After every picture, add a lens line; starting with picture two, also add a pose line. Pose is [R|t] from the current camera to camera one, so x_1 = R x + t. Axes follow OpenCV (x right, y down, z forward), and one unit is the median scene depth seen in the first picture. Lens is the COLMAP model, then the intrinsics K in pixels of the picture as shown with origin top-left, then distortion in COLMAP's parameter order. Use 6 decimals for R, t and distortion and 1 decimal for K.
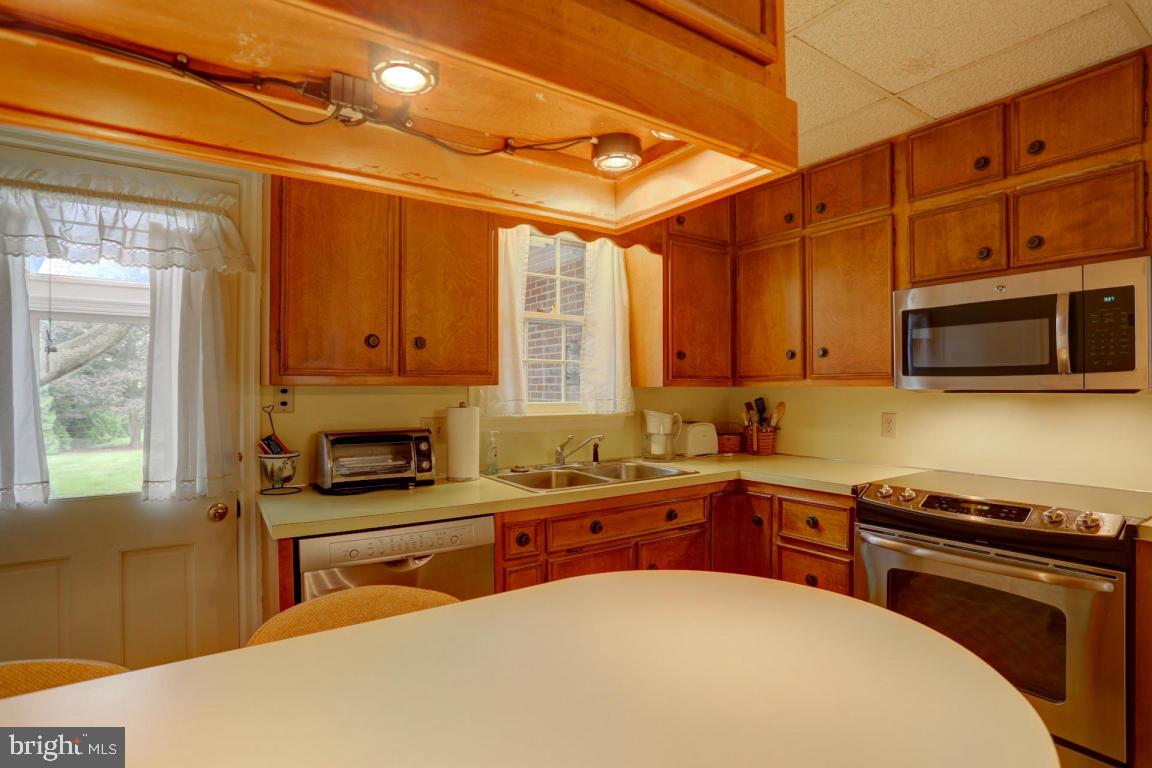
lens RADIAL K [[577.0, 0, 577.1], [0, 577.0, 383.7], [0, 0, 1]] dist [-0.054470, 0.015169]
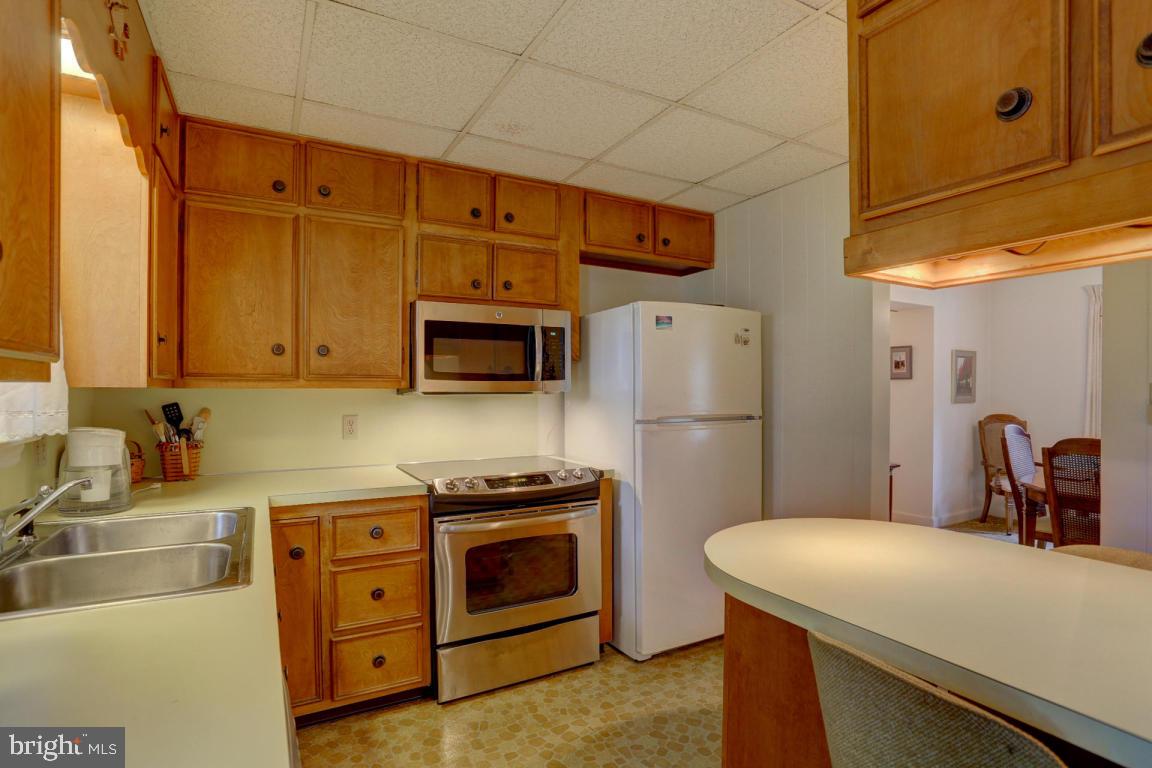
lens RADIAL K [[577.0, 0, 583.4], [0, 577.0, 392.7], [0, 0, 1]] dist [-0.054470, 0.015169]
pose [[0.094056, -0.003077, 0.995562, -0.509617], [-0.008015, 0.999960, 0.003848, 0.005589], [-0.995535, -0.008341, 0.094027, 0.590763]]
